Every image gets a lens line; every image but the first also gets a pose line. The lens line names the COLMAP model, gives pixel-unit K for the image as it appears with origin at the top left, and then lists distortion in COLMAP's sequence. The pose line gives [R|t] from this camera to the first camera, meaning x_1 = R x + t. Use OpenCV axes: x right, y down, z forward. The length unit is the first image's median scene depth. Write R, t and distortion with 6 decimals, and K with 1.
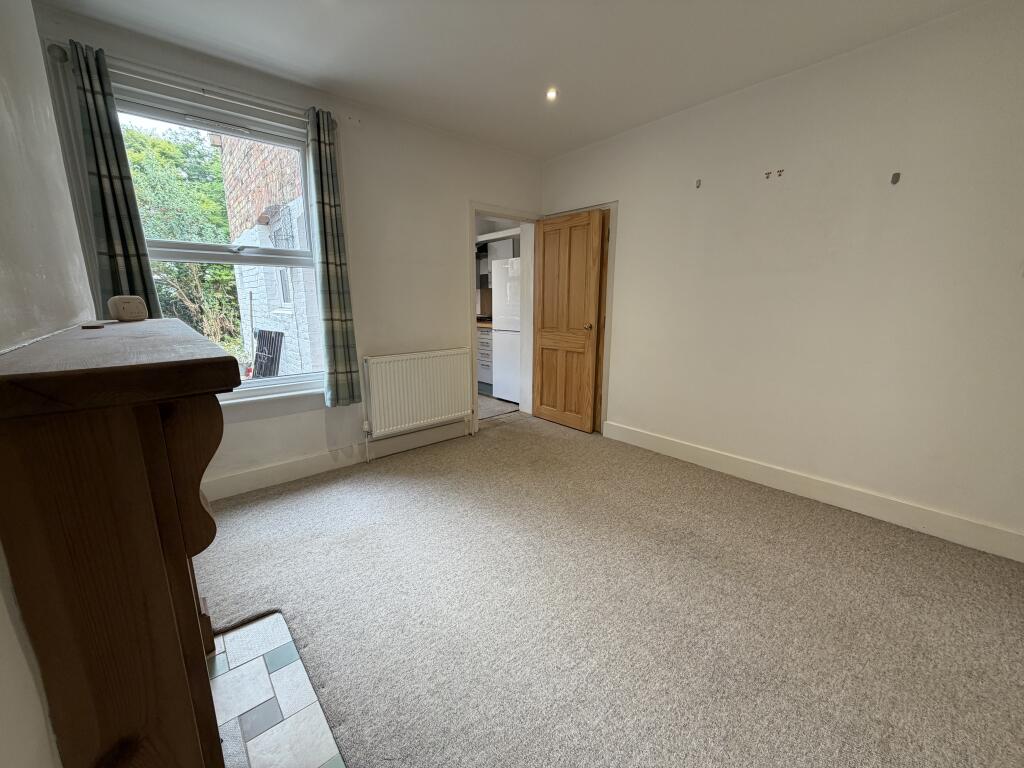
lens RADIAL K [[407.7, 0, 511.2], [0, 407.7, 387.4], [0, 0, 1]] dist [-0.000604, 0.000109]
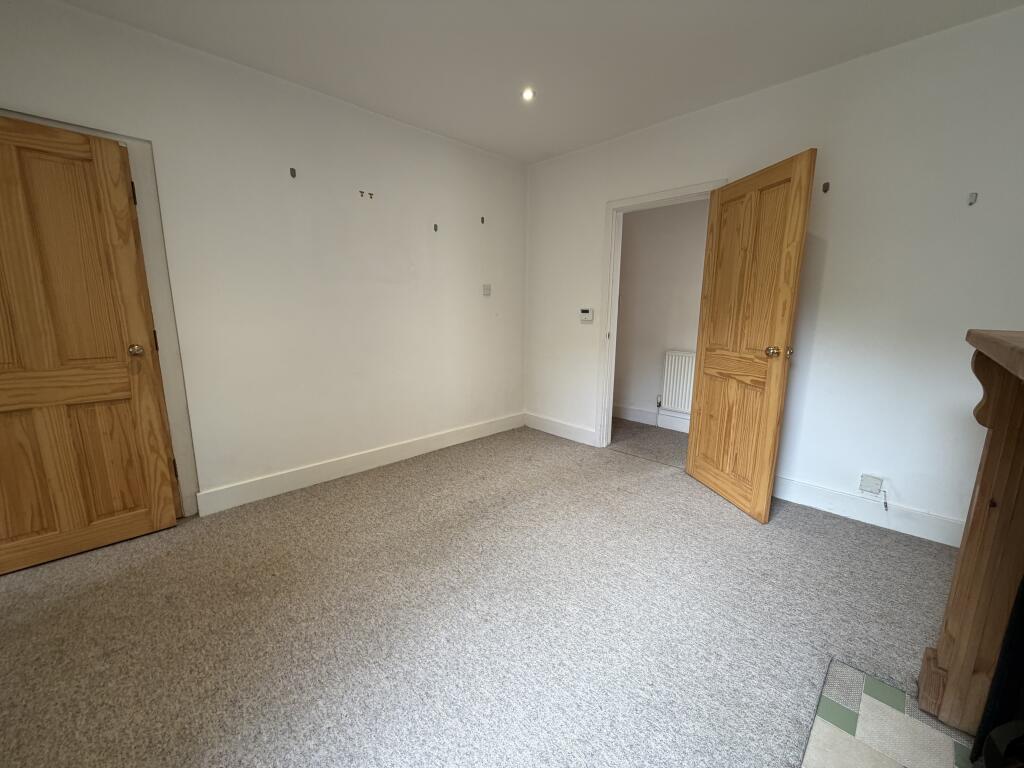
lens RADIAL K [[407.7, 0, 511.7], [0, 407.7, 380.4], [0, 0, 1]] dist [-0.000604, 0.000109]
pose [[-0.069208, -0.175758, 0.981998, -0.469418], [0.202489, 0.961392, 0.186341, -0.125015], [-0.976836, 0.211740, -0.030947, 0.600424]]
